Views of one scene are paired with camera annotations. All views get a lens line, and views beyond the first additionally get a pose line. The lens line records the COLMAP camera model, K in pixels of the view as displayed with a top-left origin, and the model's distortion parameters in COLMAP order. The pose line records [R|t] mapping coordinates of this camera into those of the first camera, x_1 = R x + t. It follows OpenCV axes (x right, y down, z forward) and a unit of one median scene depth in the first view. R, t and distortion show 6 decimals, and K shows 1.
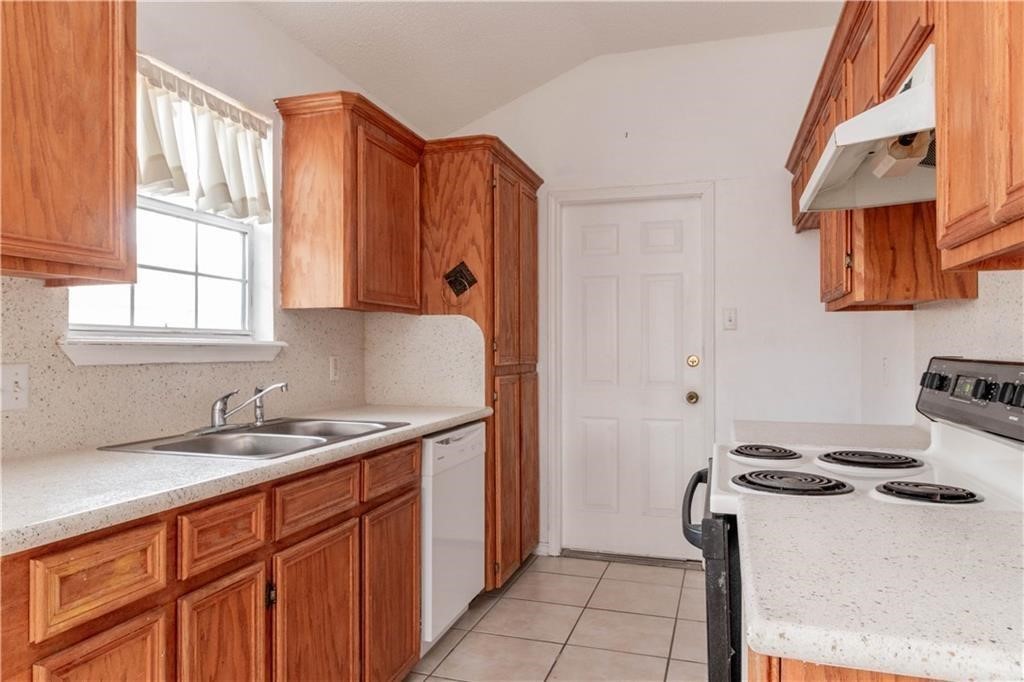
lens RADIAL K [[690.8, 0, 511.5], [0, 690.8, 346.4], [0, 0, 1]] dist [0.011361, 0.001707]
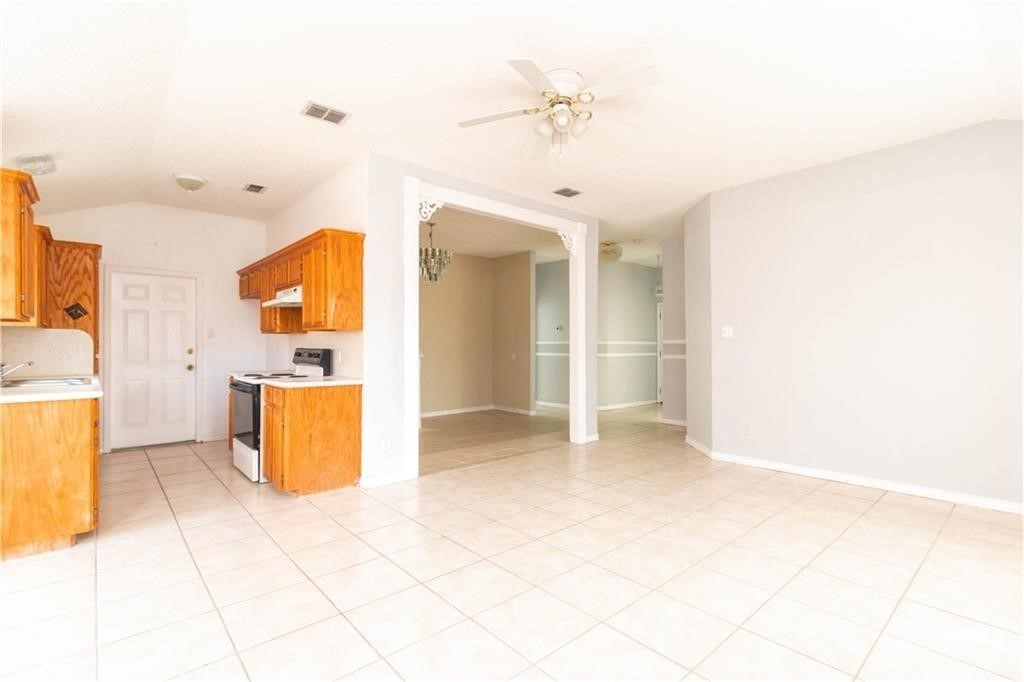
lens RADIAL K [[474.4, 0, 513.1], [0, 474.4, 344.0], [0, 0, 1]] dist [0.001340, 0.000198]
pose [[0.525675, -0.001519, 0.850684, -0.581967], [-0.001827, 0.999994, 0.002915, -0.009066], [-0.850683, -0.003087, 0.525670, -0.813288]]
